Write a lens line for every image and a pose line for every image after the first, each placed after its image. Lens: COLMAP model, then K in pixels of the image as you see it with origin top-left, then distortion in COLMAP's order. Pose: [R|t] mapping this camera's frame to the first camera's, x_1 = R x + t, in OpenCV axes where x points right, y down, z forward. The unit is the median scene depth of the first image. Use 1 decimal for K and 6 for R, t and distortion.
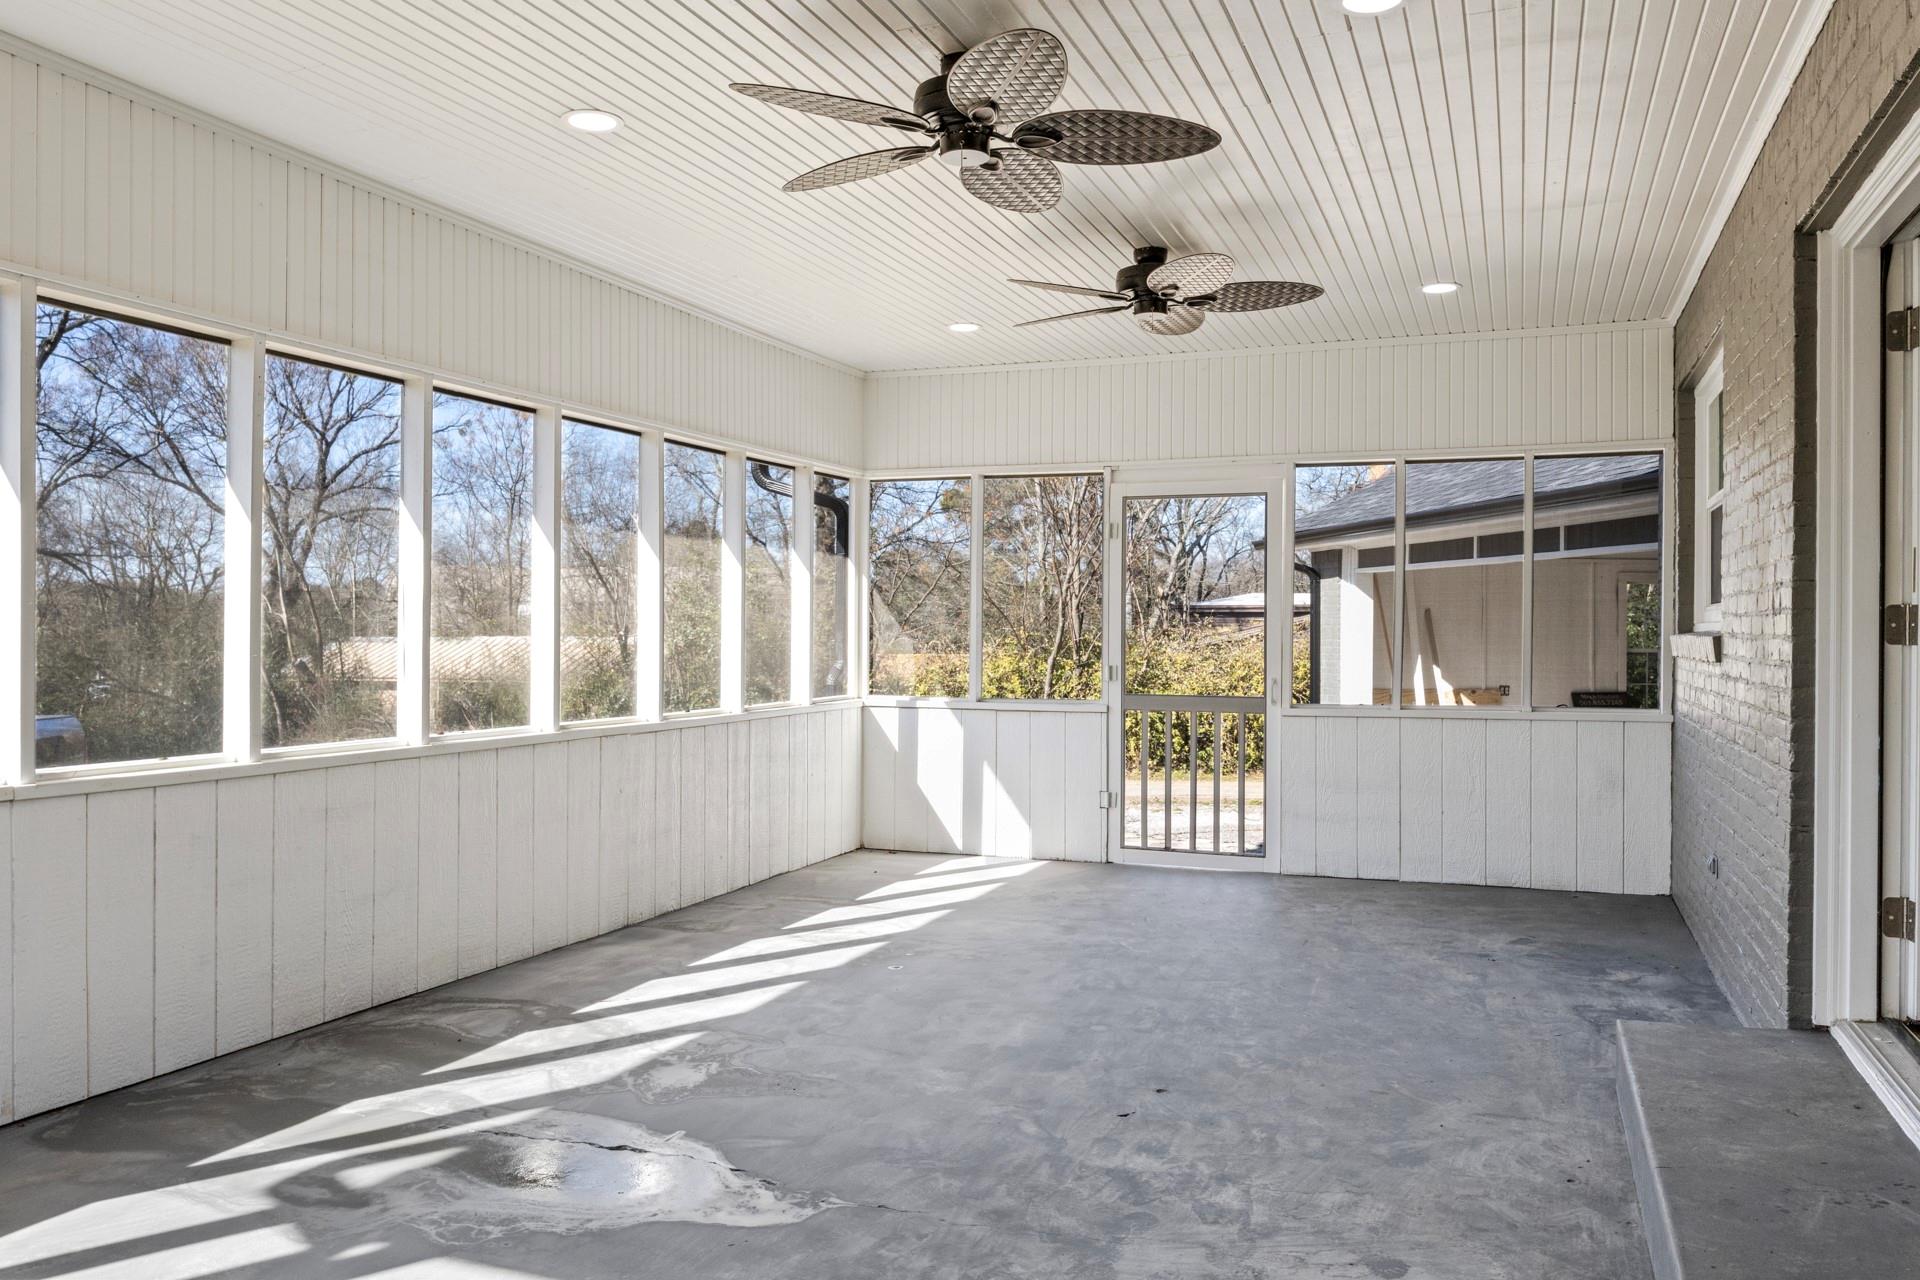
lens RADIAL K [[1414.5, 0, 954.0], [0, 1414.5, 632.6], [0, 0, 1]] dist [0.002464, -0.018812]
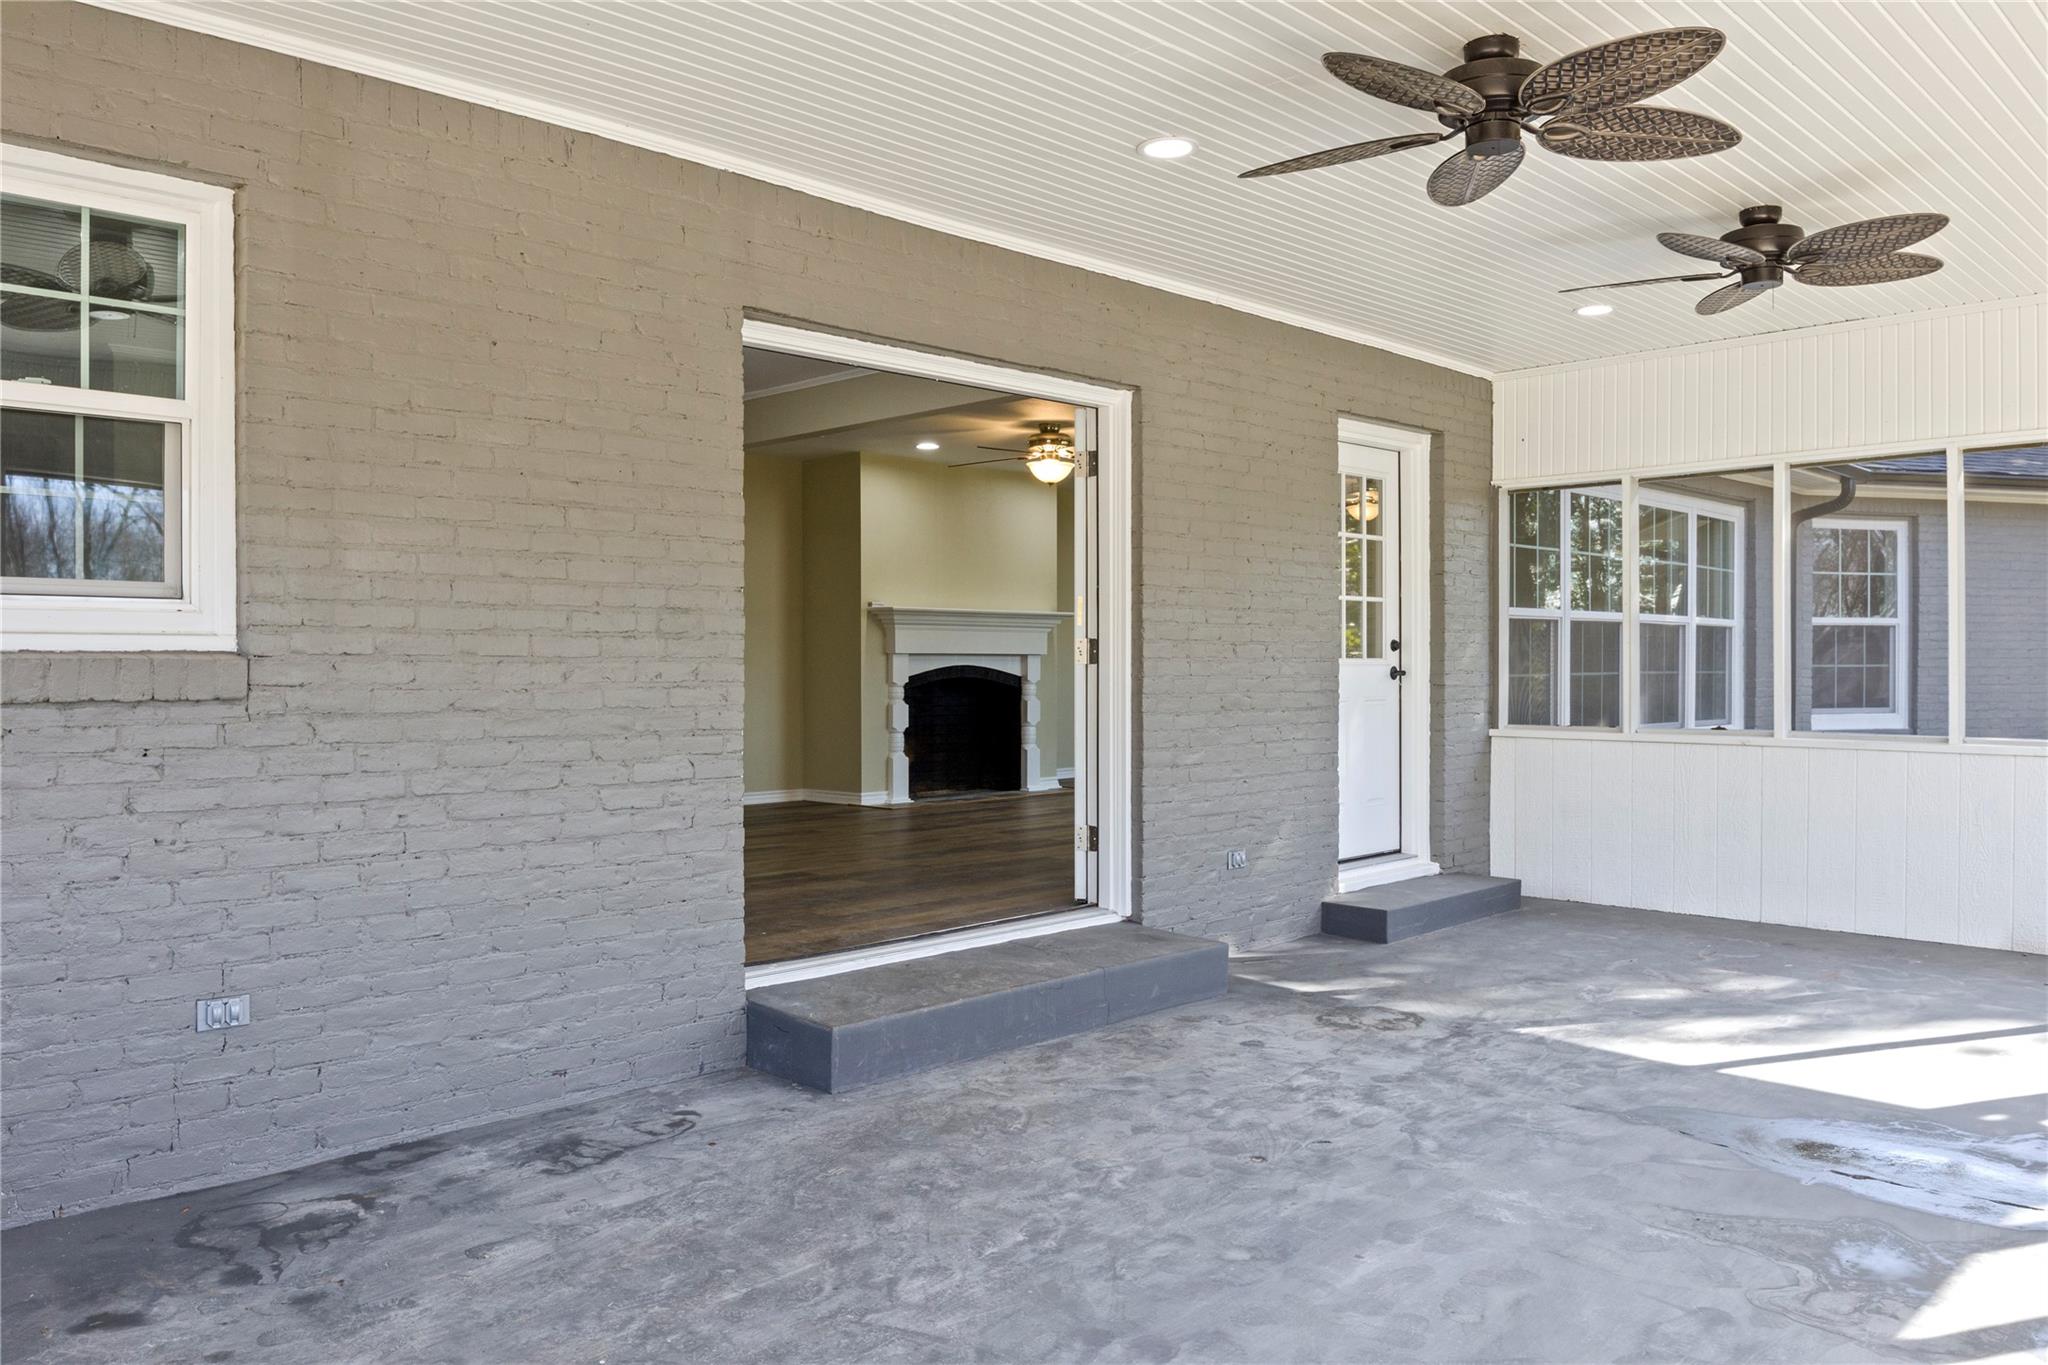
lens RADIAL K [[1508.8, 0, 1036.8], [0, 1508.8, 677.2], [0, 0, 1]] dist [0.002464, -0.018812]
pose [[-0.925467, -0.007873, 0.378747, -0.100501], [-0.003553, 0.999920, 0.012103, 0.002300], [-0.378812, 0.009855, -0.925421, 2.243668]]
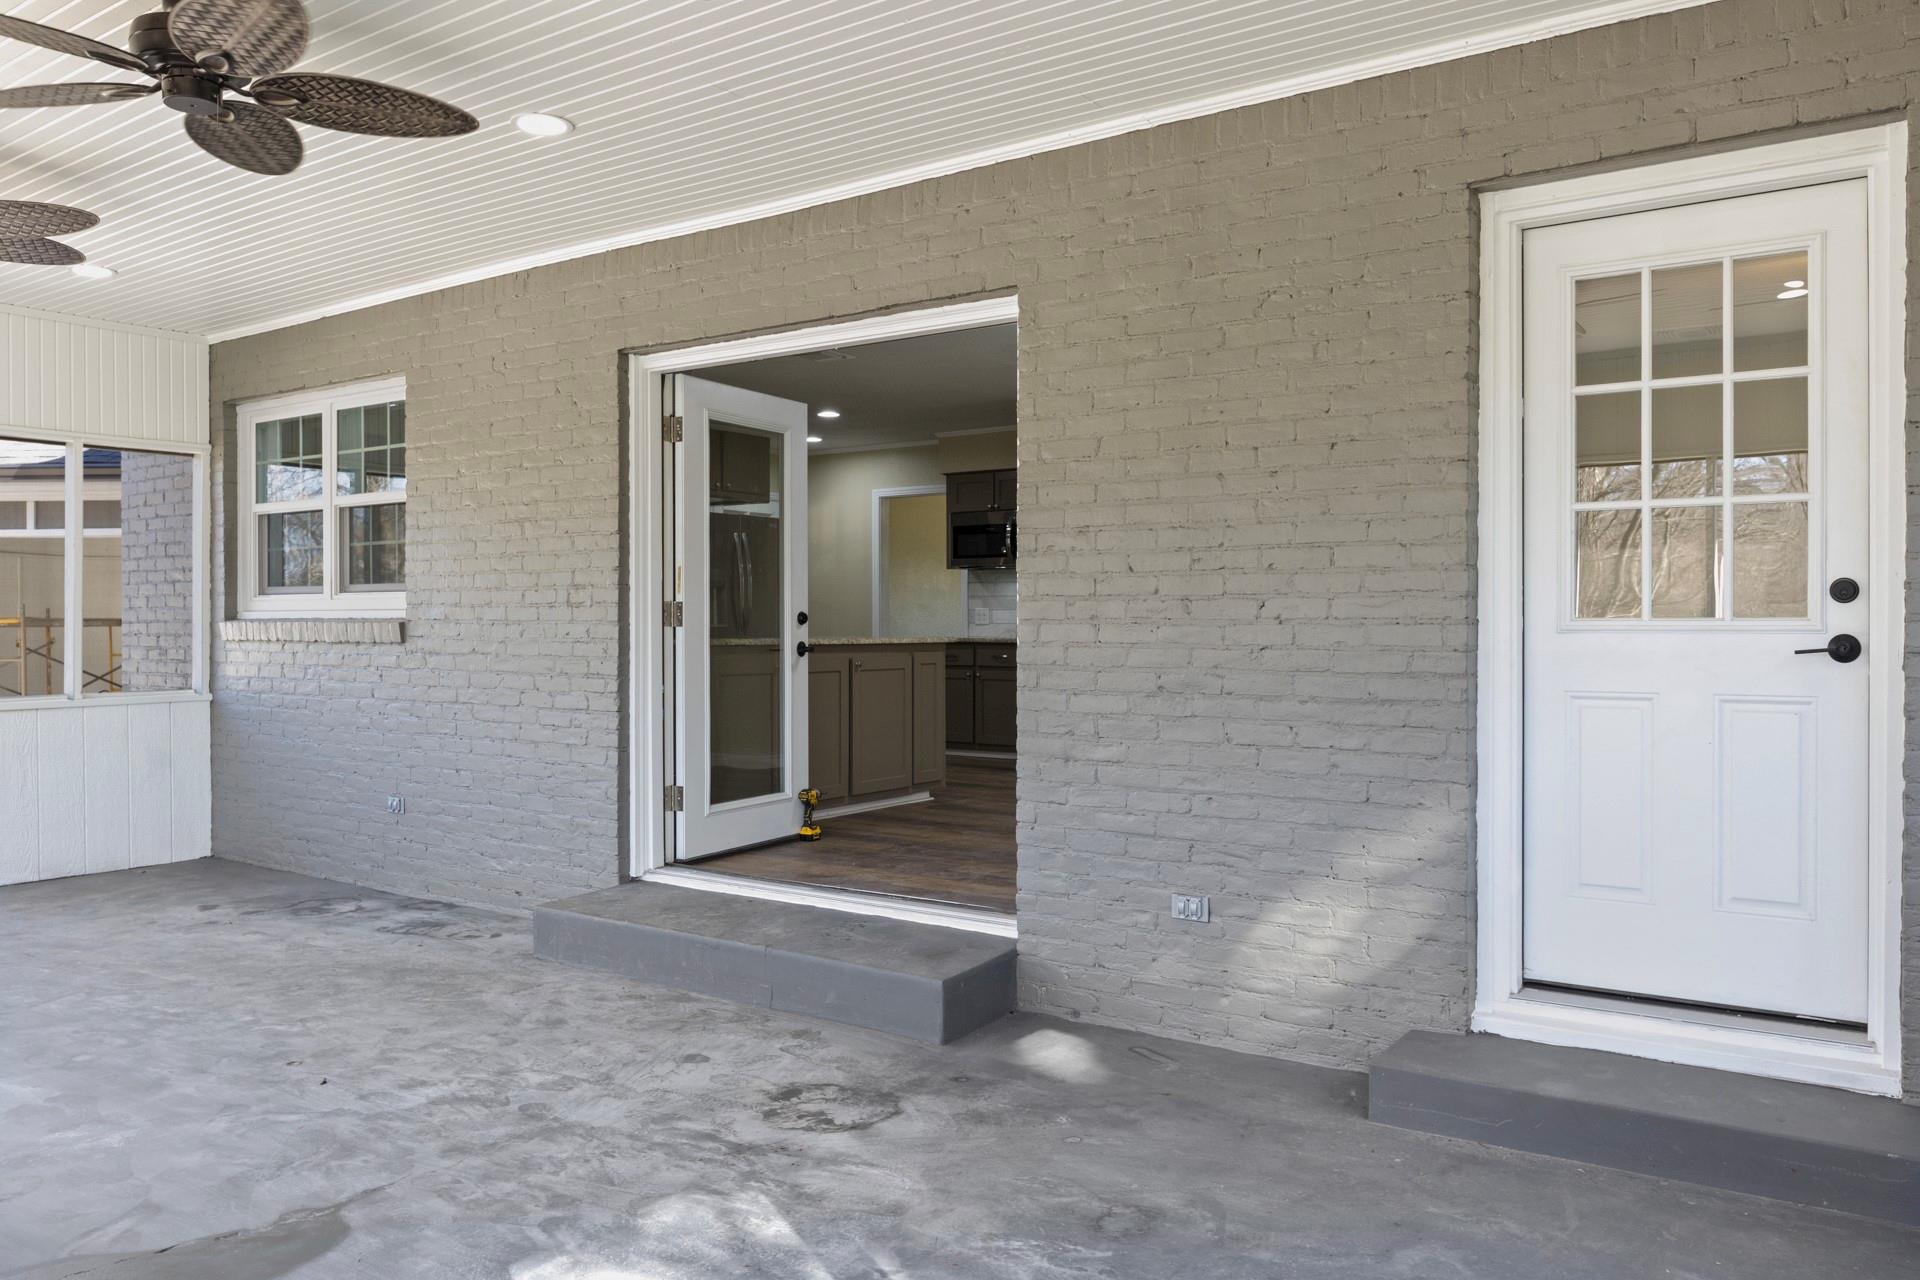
lens RADIAL K [[1414.5, 0, 969.9], [0, 1414.5, 635.9], [0, 0, 1]] dist [0.002464, -0.018812]
pose [[0.228273, -0.012904, 0.973512, -0.852006], [0.001051, 0.999915, 0.013008, -0.001208], [-0.973597, -0.001946, 0.228267, 0.326959]]
